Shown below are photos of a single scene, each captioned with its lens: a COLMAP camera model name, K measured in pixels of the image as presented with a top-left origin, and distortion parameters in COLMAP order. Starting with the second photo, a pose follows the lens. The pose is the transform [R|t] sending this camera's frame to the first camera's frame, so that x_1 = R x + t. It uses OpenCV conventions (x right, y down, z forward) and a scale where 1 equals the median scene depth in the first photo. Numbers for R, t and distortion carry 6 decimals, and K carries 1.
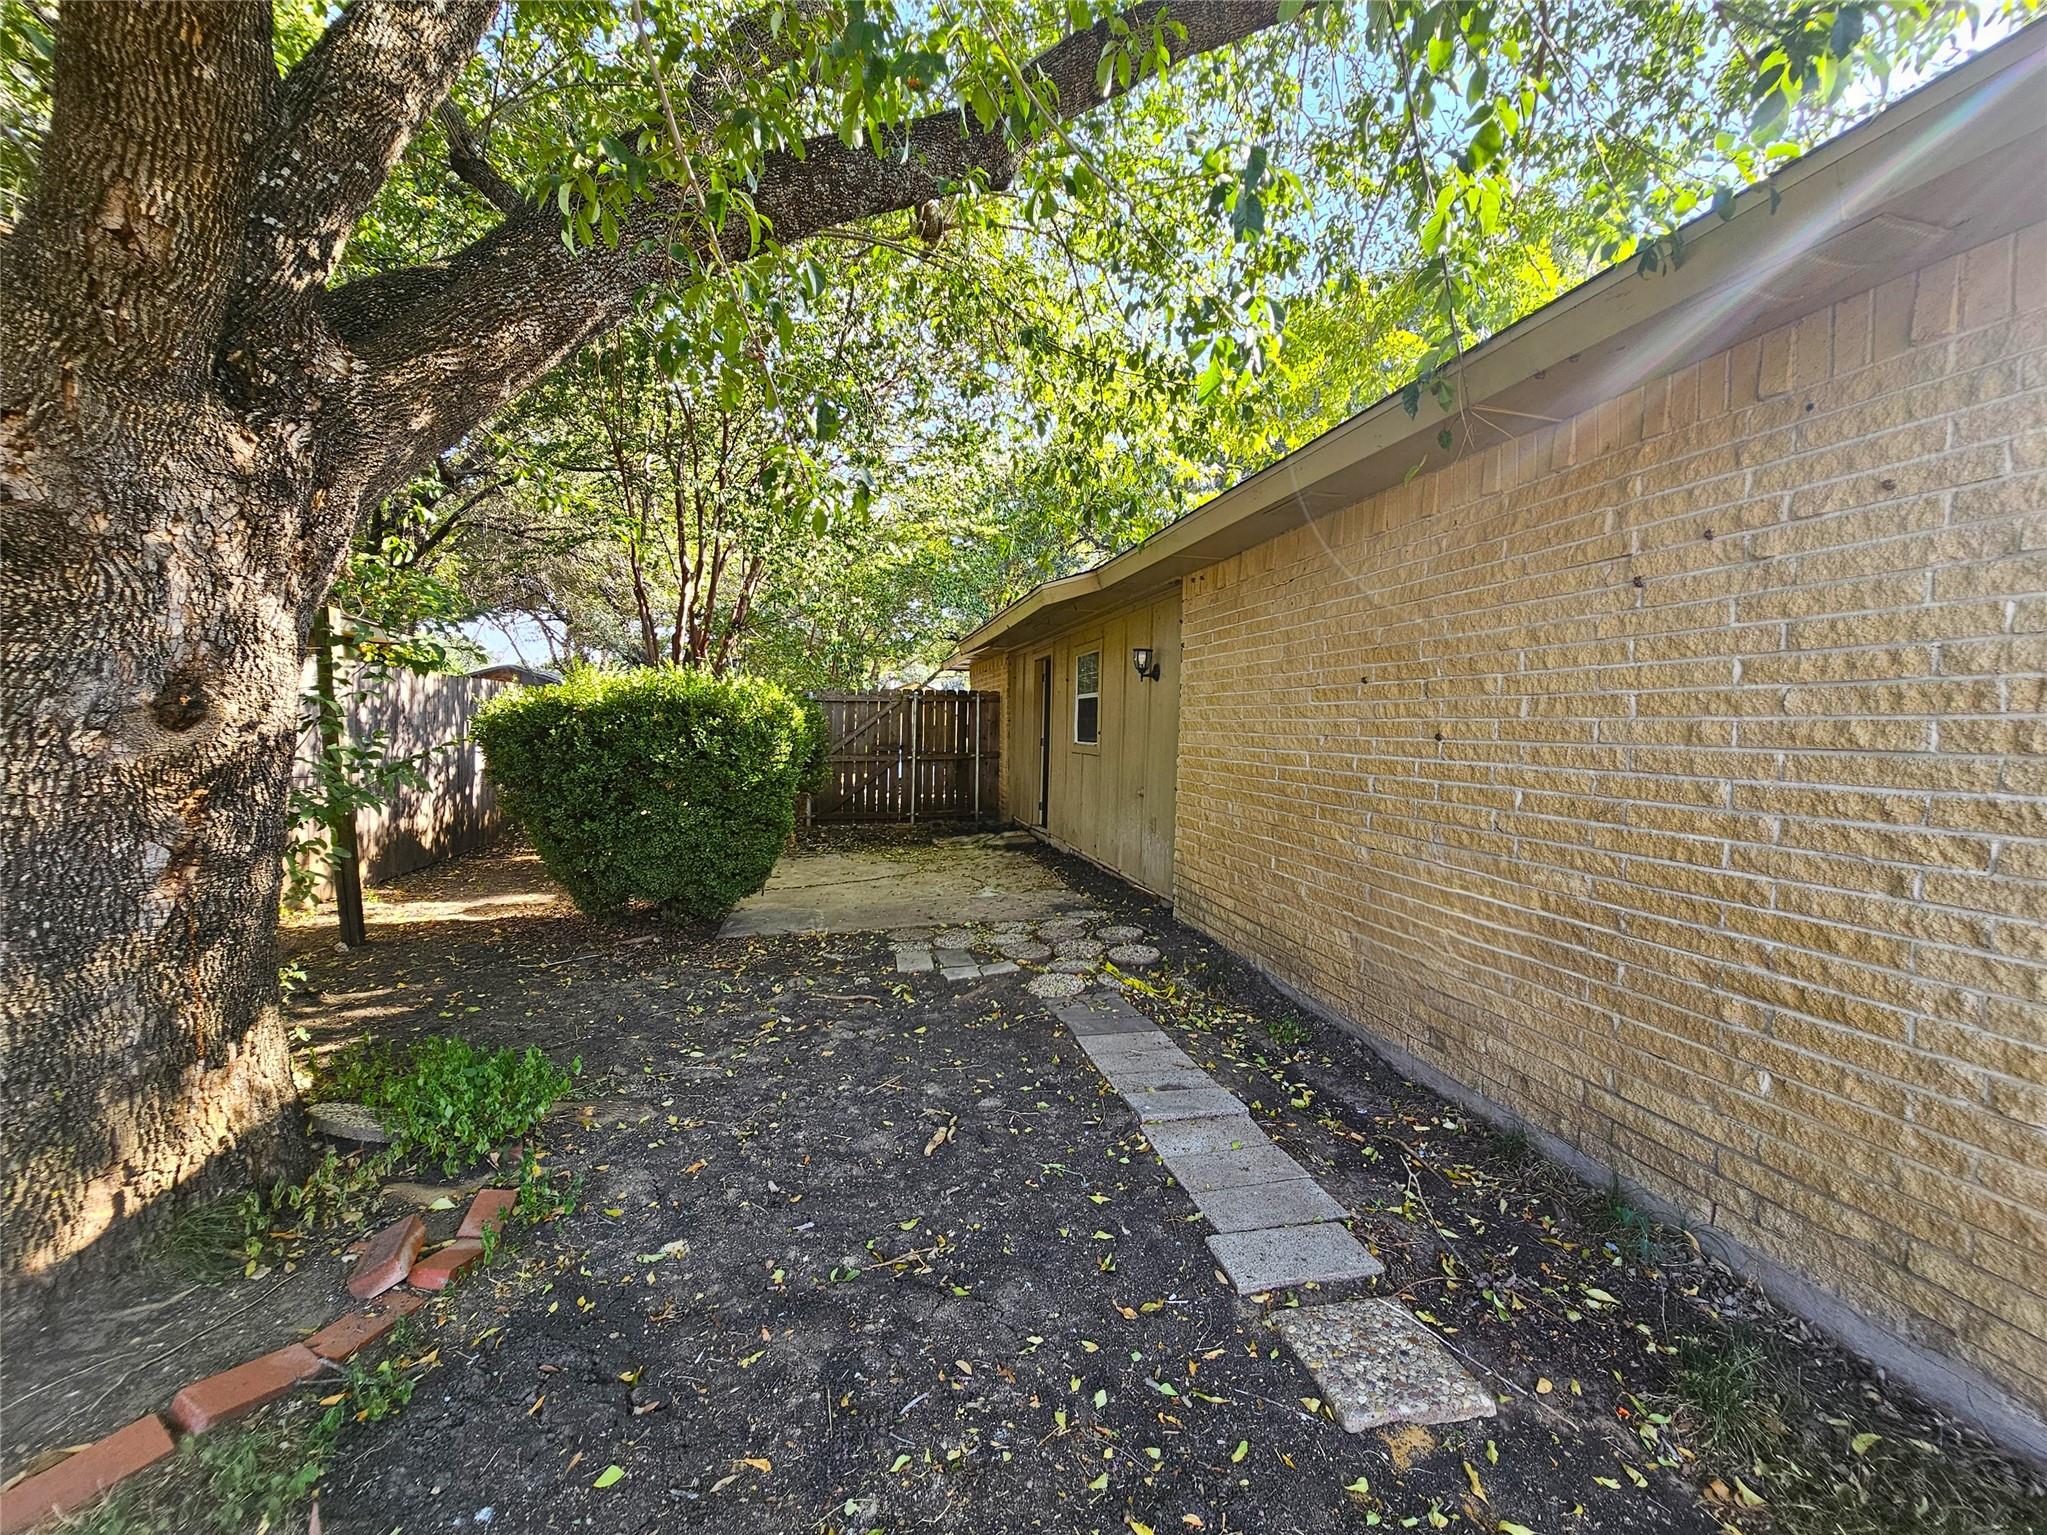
lens RADIAL K [[844.6, 0, 1028.0], [0, 844.6, 760.0], [0, 0, 1]] dist [-0.001244, 0.000904]
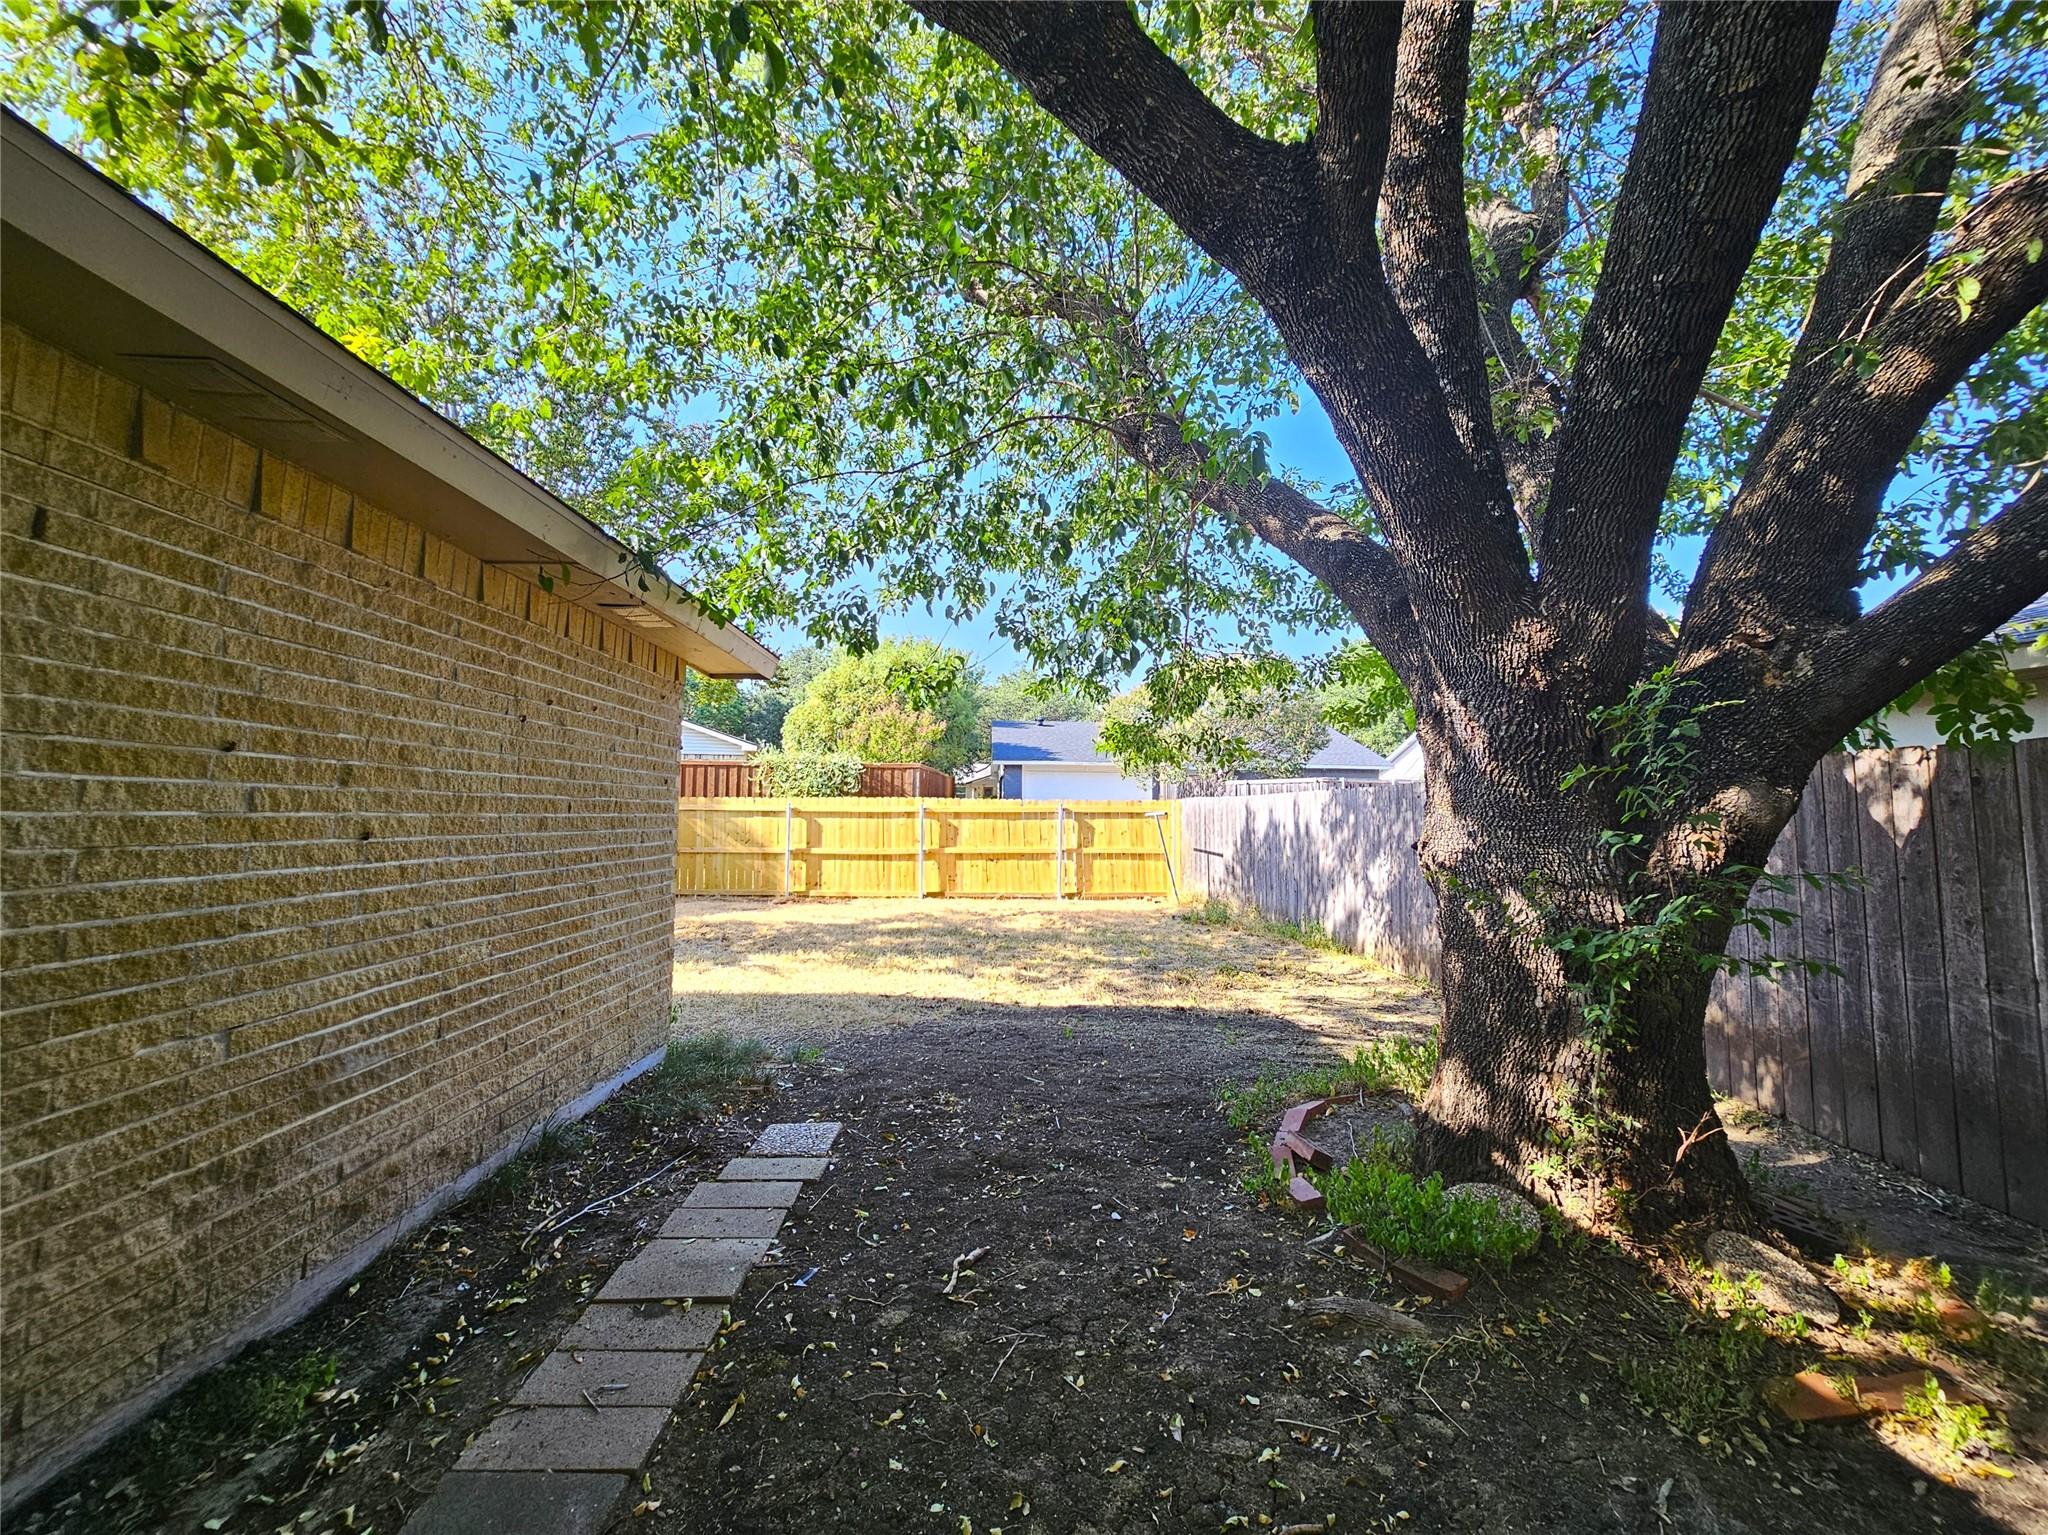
lens RADIAL K [[845.0, 0, 1024.9], [0, 845.0, 768.4], [0, 0, 1]] dist [-0.001244, 0.000904]
pose [[-0.977546, -0.015651, 0.210140, -0.314457], [-0.018527, 0.999760, -0.011725, -0.096704], [-0.209906, -0.015355, -0.977601, 1.707638]]
